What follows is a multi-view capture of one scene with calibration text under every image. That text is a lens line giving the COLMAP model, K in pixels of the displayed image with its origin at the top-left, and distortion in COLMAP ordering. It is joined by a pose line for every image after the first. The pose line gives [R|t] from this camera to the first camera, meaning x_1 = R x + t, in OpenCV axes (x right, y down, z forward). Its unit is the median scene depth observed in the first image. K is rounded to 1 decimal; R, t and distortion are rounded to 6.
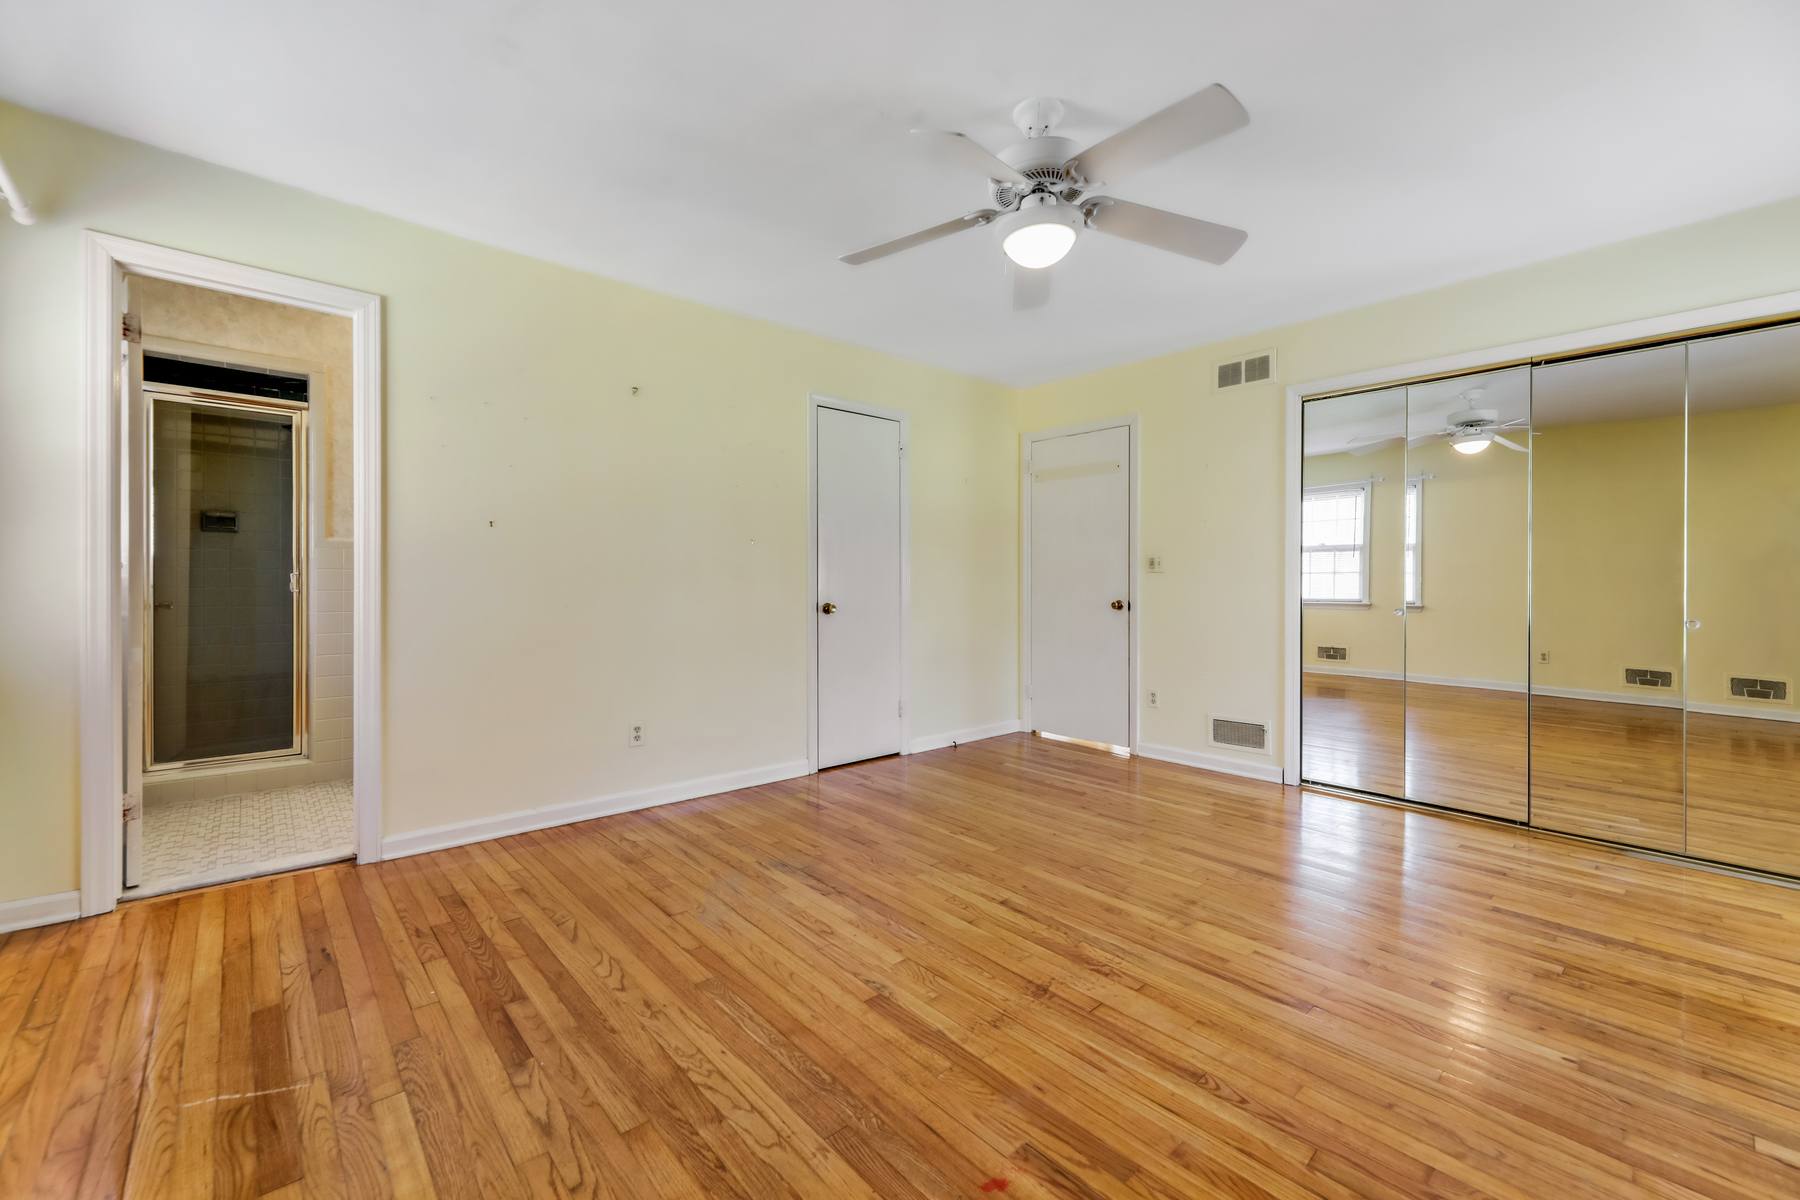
lens RADIAL K [[729.8, 0, 895.1], [0, 729.8, 598.4], [0, 0, 1]] dist [0.002388, -0.004496]
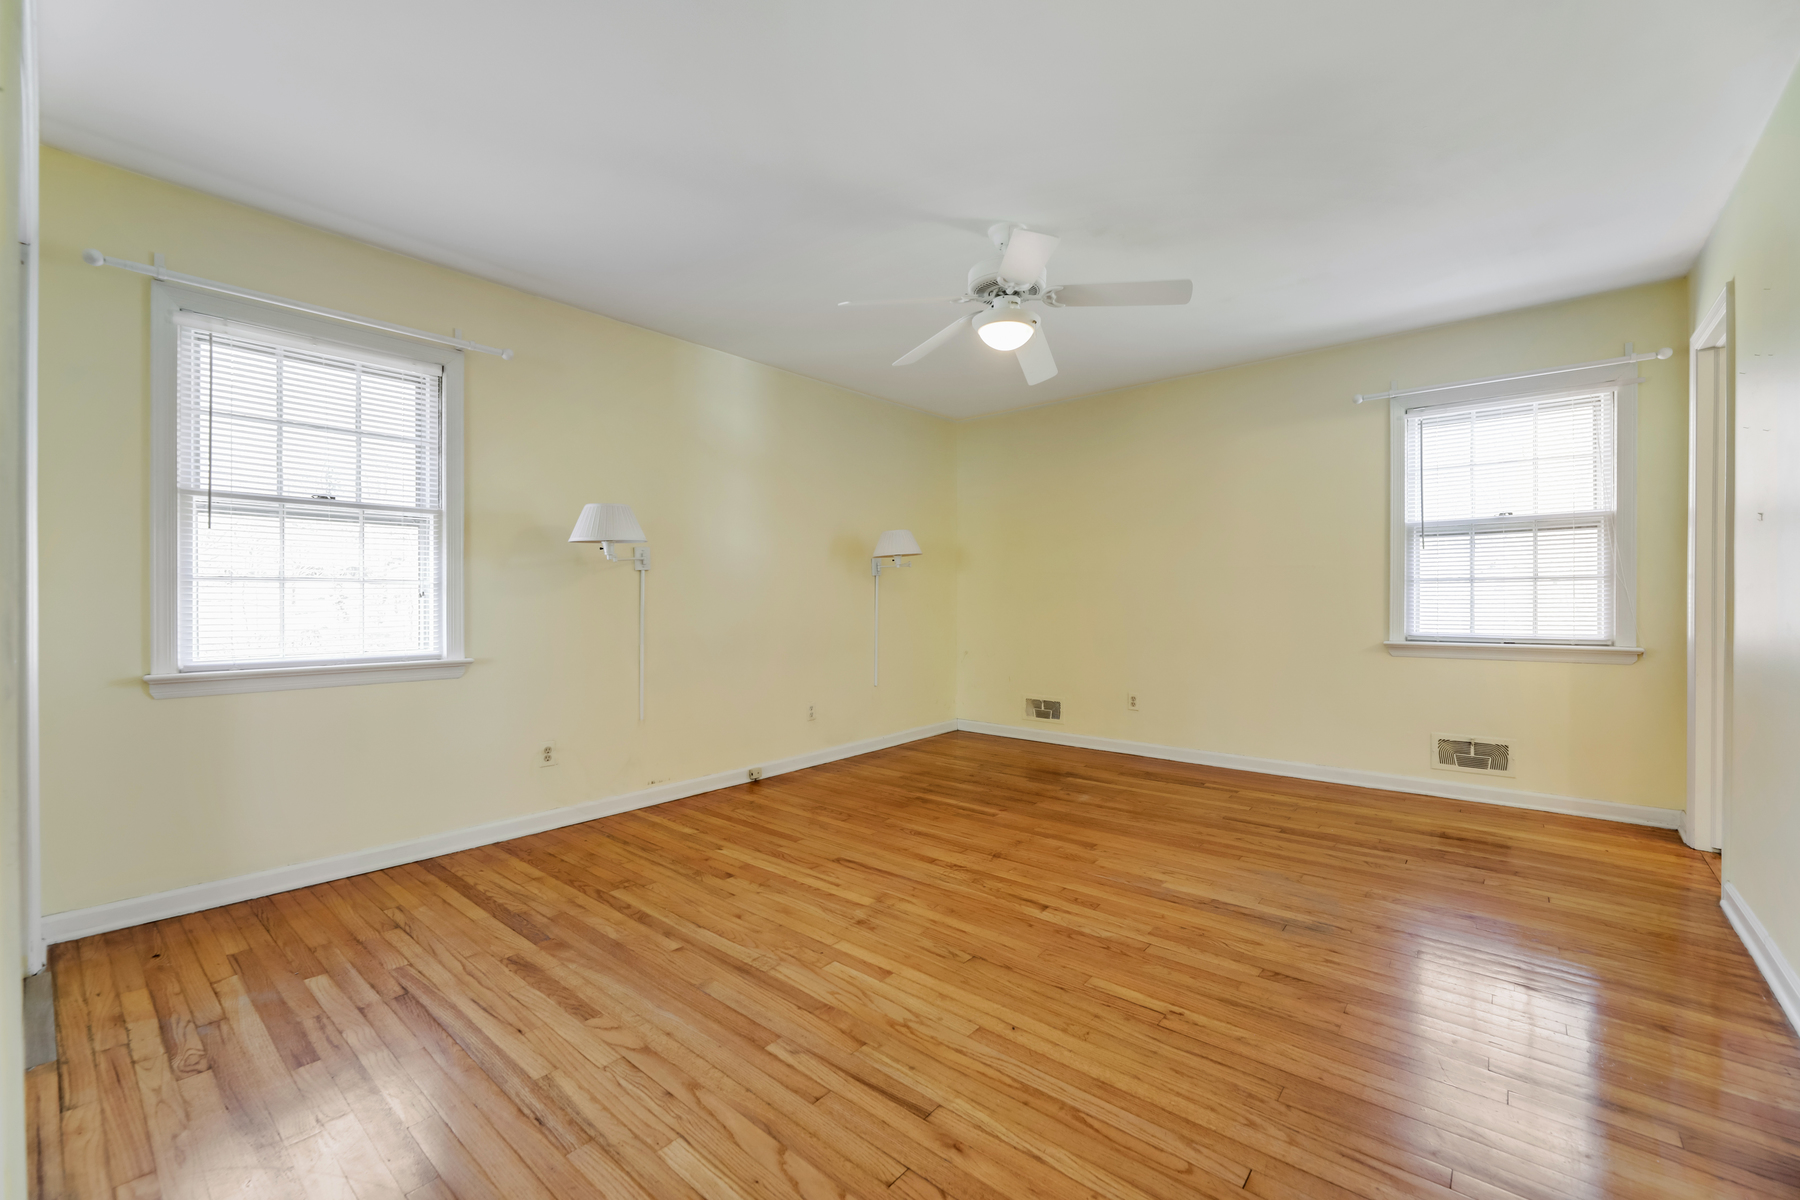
lens RADIAL K [[729.8, 0, 895.1], [0, 729.8, 598.4], [0, 0, 1]] dist [0.002388, -0.004496]
pose [[-0.990602, -0.002124, -0.136757, 0.511756], [-0.005028, 0.999769, 0.020890, -0.039485], [0.136681, 0.021381, -0.990384, 2.030357]]
